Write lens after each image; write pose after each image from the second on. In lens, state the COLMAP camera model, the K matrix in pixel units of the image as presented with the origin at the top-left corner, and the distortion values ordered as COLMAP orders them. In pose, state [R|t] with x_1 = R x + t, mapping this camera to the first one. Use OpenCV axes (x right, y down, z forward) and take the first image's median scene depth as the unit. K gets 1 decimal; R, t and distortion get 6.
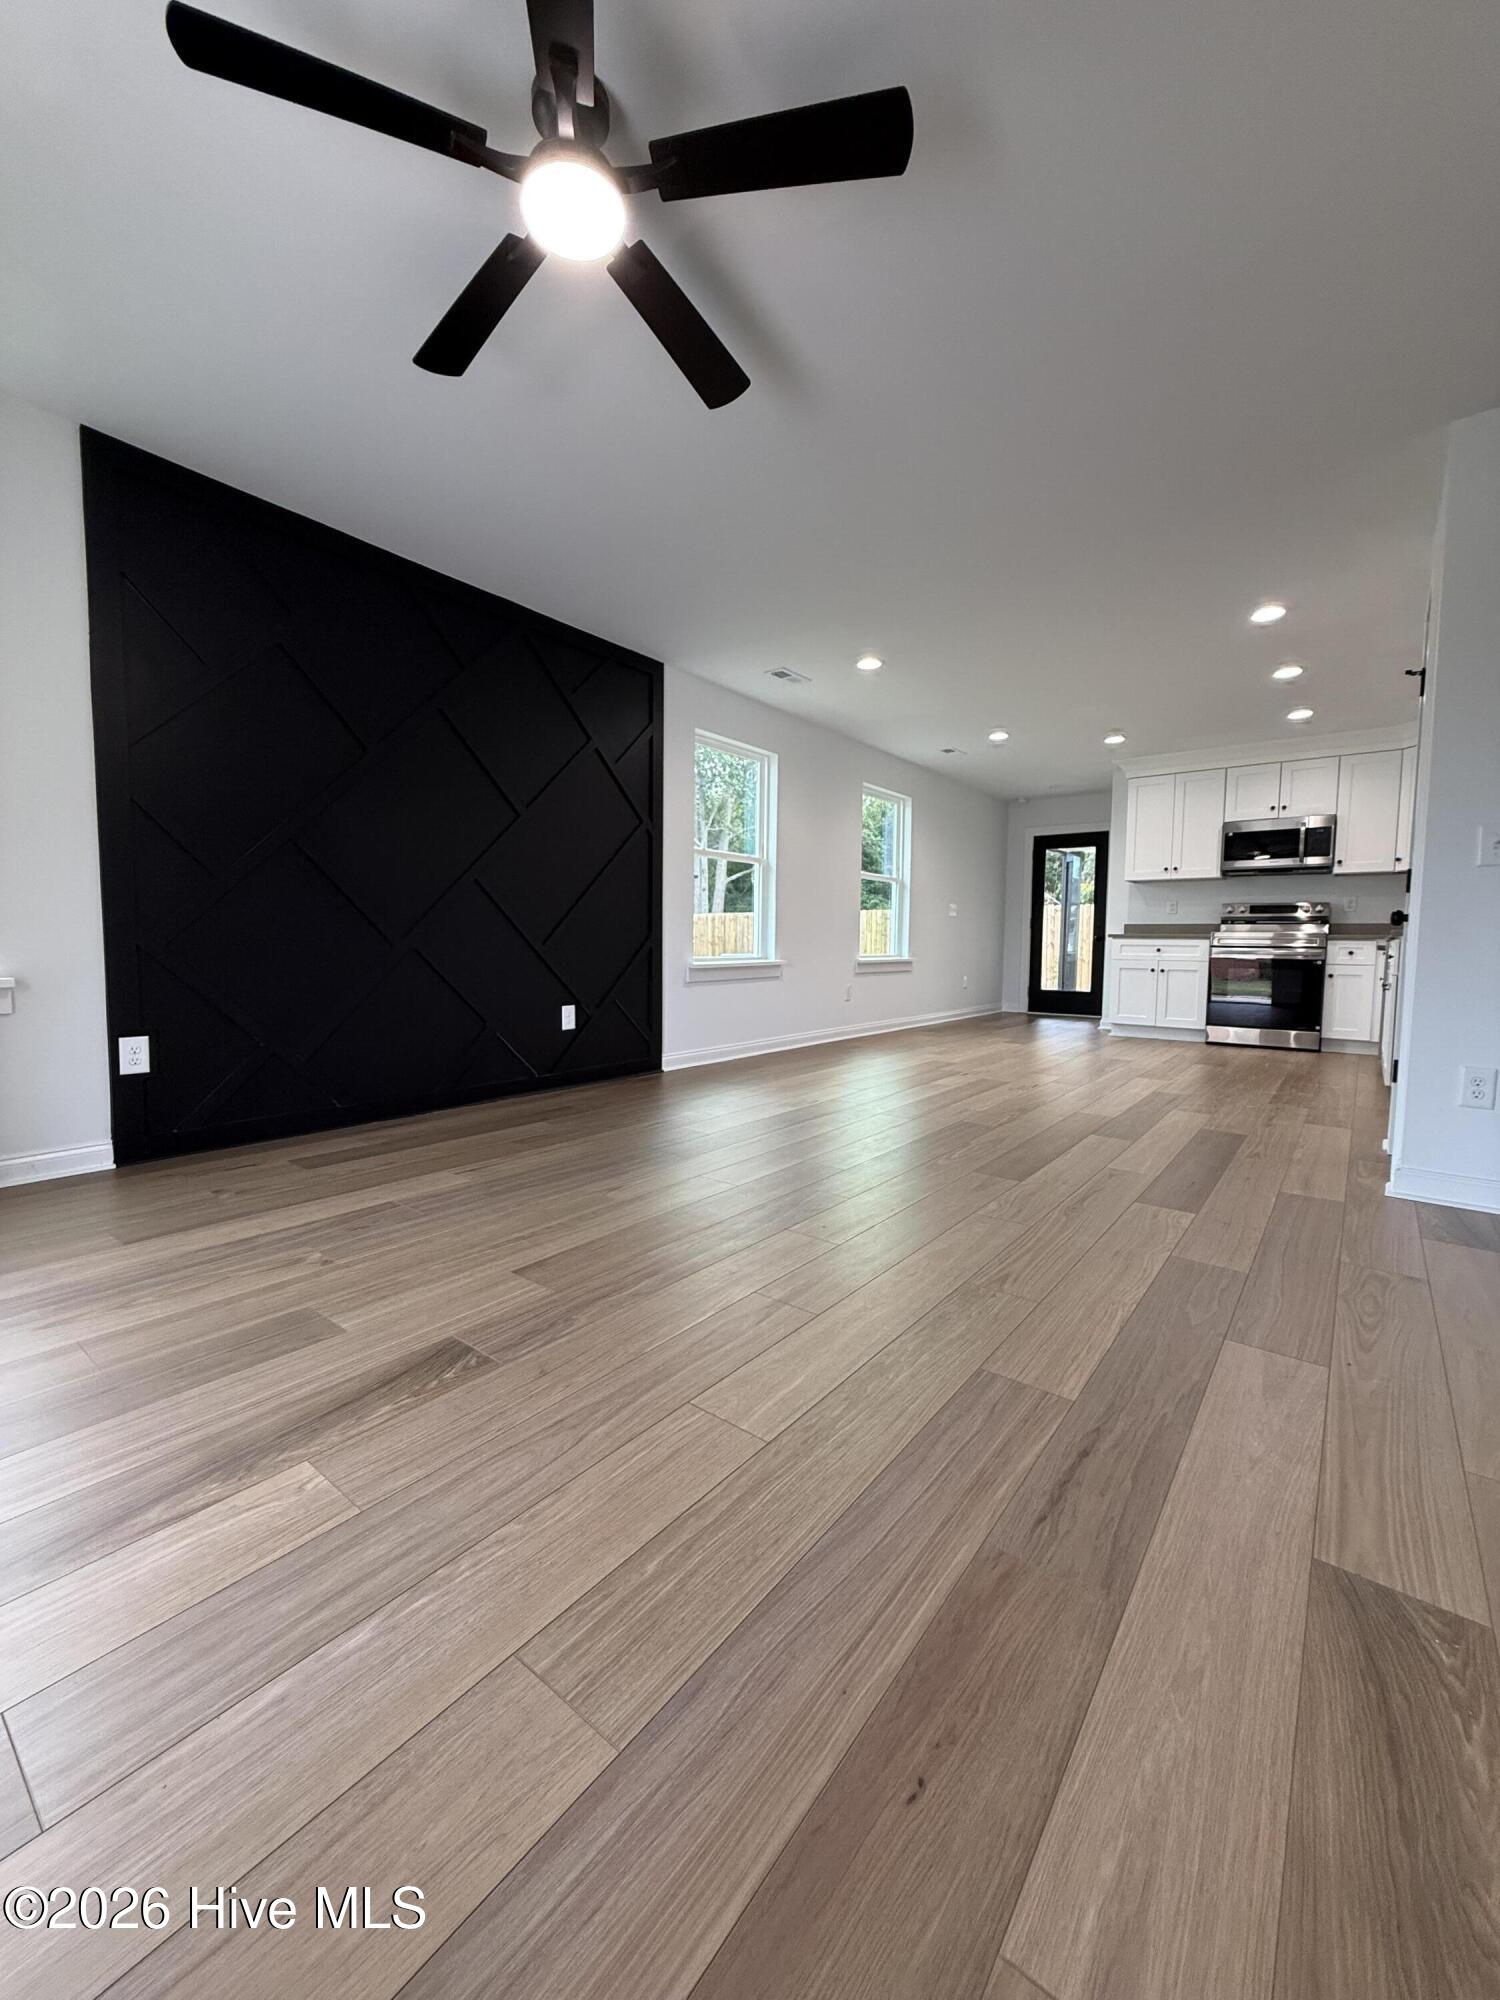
lens RADIAL K [[795.4, 0, 749.4], [0, 795.4, 1000.4], [0, 0, 1]] dist [-0.000938, -0.000671]
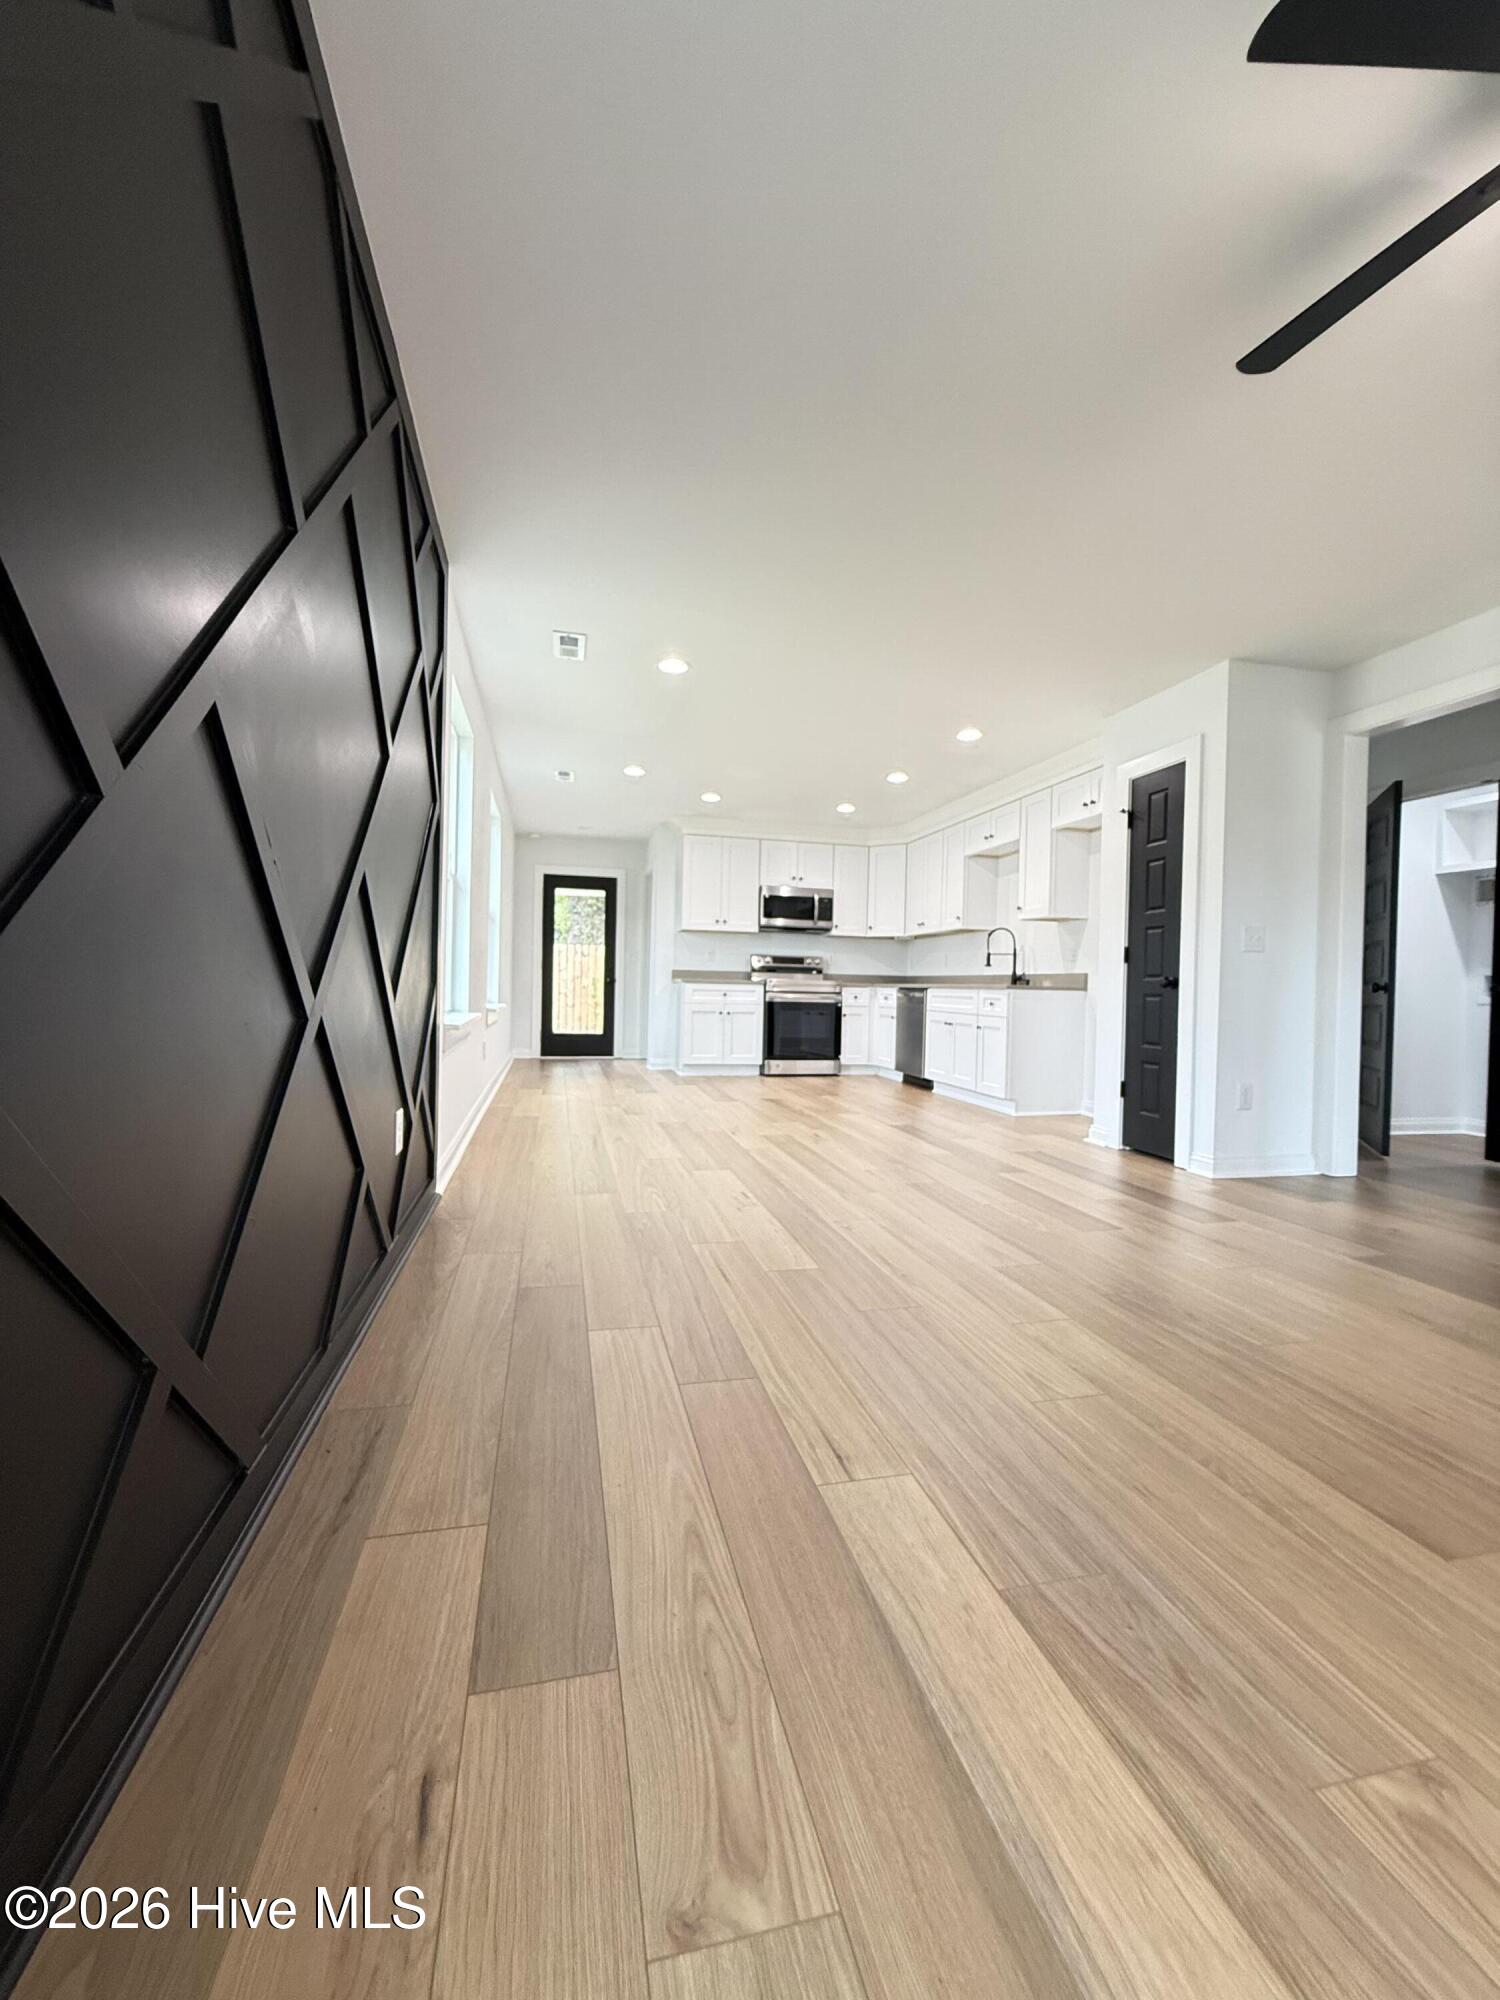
lens RADIAL K [[795.4, 0, 751.4], [0, 795.4, 995.0], [0, 0, 1]] dist [-0.000938, -0.000671]
pose [[0.616274, -0.001588, 0.787530, -0.334251], [0.039952, 0.998773, -0.029250, -0.029762], [-0.786517, 0.049489, 0.615582, 0.303324]]
